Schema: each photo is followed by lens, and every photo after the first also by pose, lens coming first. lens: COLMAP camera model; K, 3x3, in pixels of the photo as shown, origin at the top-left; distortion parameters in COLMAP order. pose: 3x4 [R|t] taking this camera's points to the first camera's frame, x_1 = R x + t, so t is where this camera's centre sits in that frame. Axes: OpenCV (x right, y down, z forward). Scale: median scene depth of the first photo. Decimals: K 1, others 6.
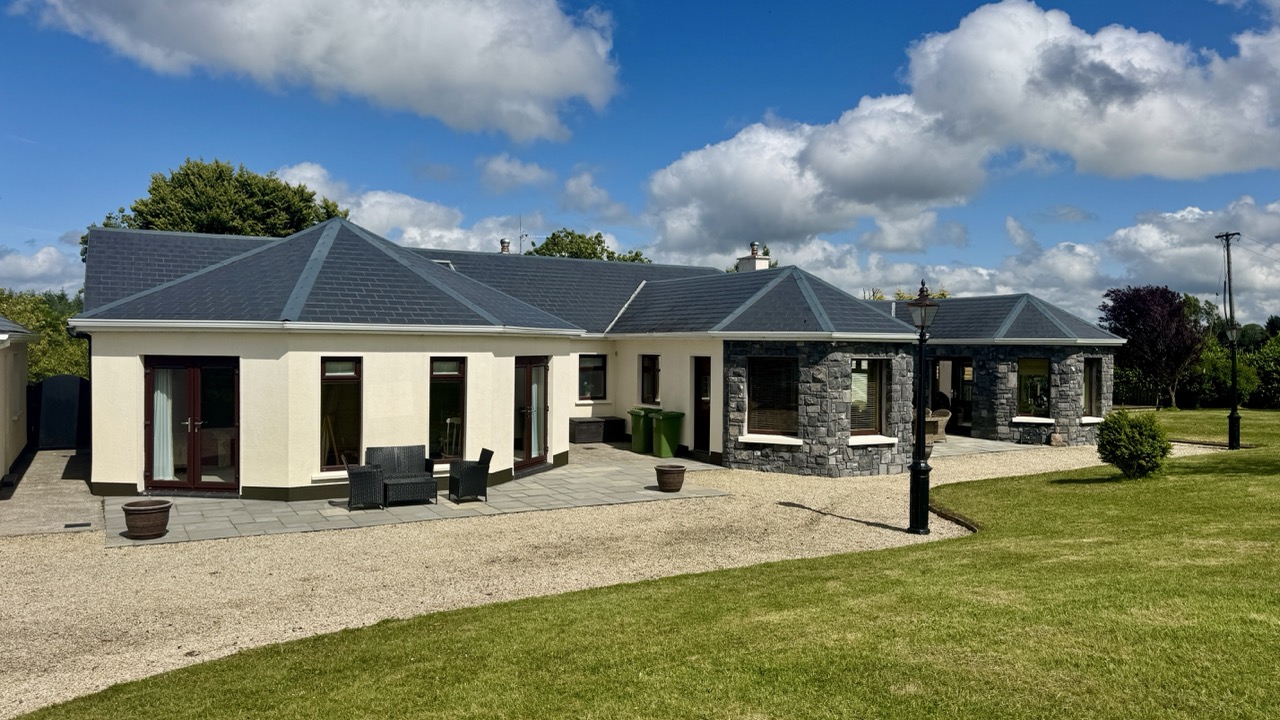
lens RADIAL K [[901.3, 0, 647.9], [0, 901.3, 359.2], [0, 0, 1]] dist [0.115328, -0.172311]
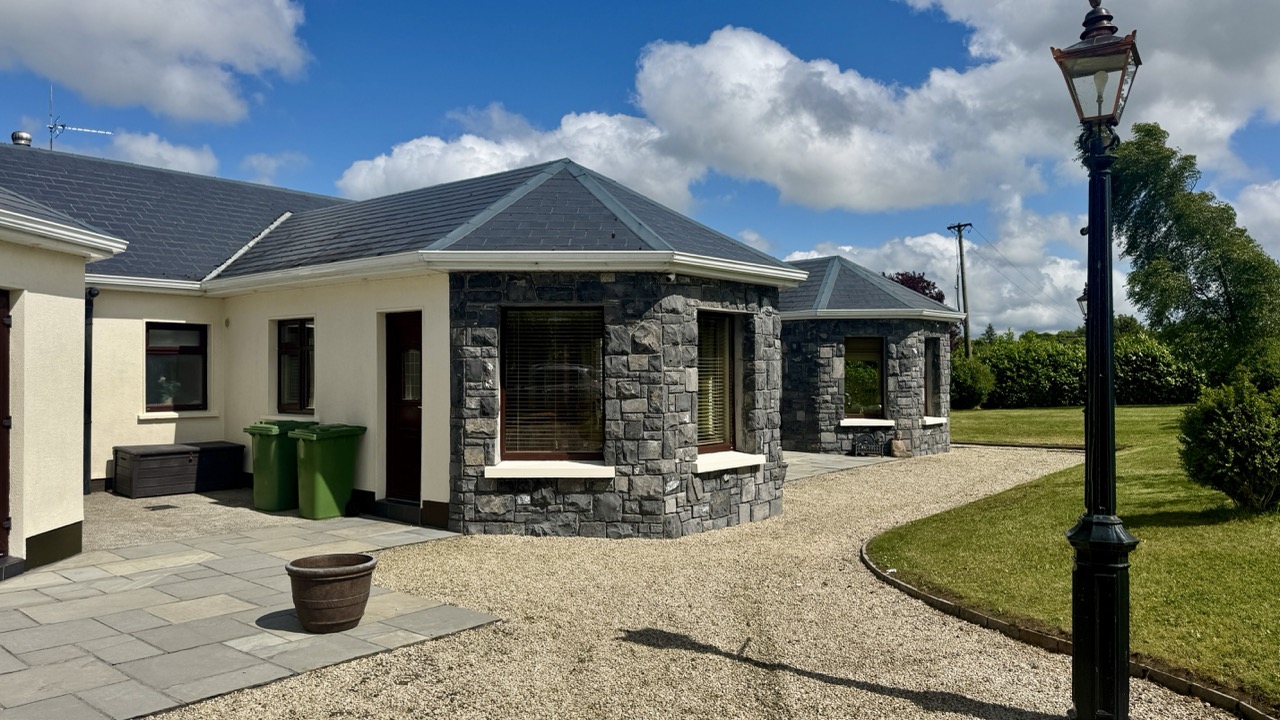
lens RADIAL K [[901.3, 0, 647.9], [0, 901.3, 359.2], [0, 0, 1]] dist [0.115328, -0.172311]
pose [[0.939287, -0.007869, 0.343041, 0.015229], [0.016822, 0.999591, -0.023129, 0.039054], [-0.342719, 0.027495, 0.939035, 0.496501]]
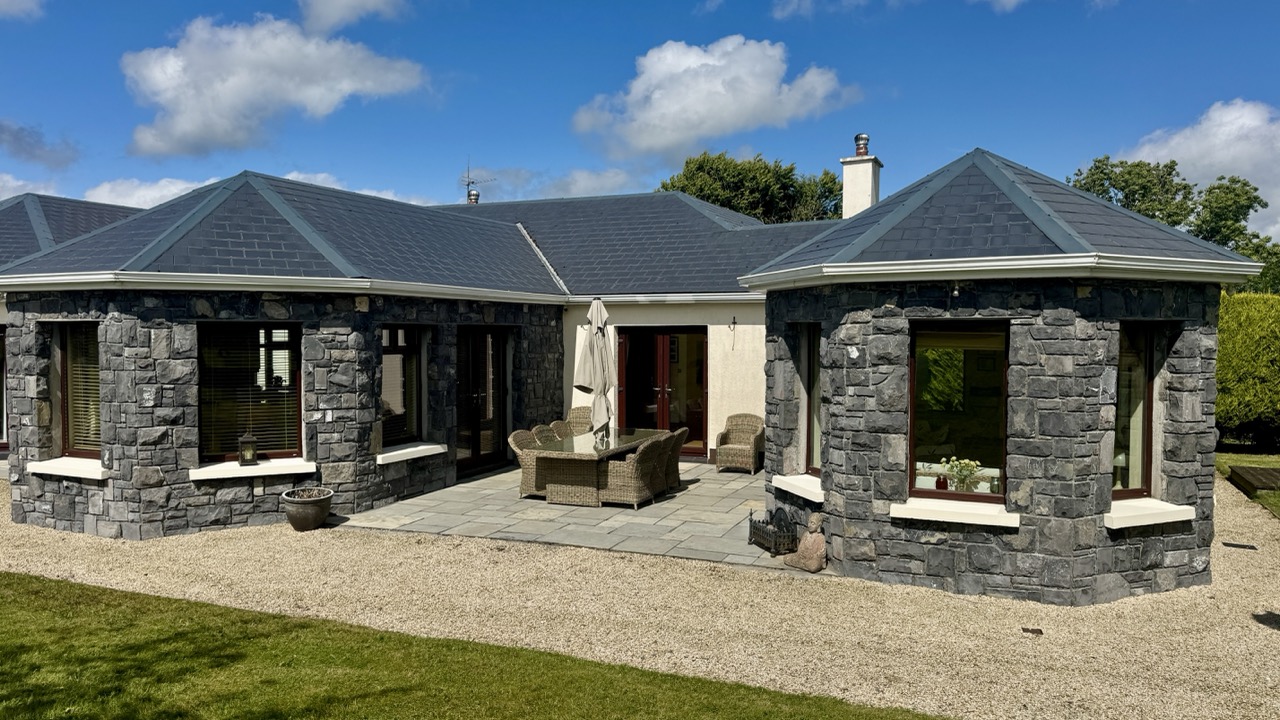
lens RADIAL K [[901.3, 0, 647.9], [0, 901.3, 359.2], [0, 0, 1]] dist [0.115328, -0.172311]
pose [[0.574941, 0.013706, -0.818080, 0.893248], [-0.008943, 0.999905, 0.010468, 0.013067], [0.818146, 0.001297, 0.575009, 0.949420]]
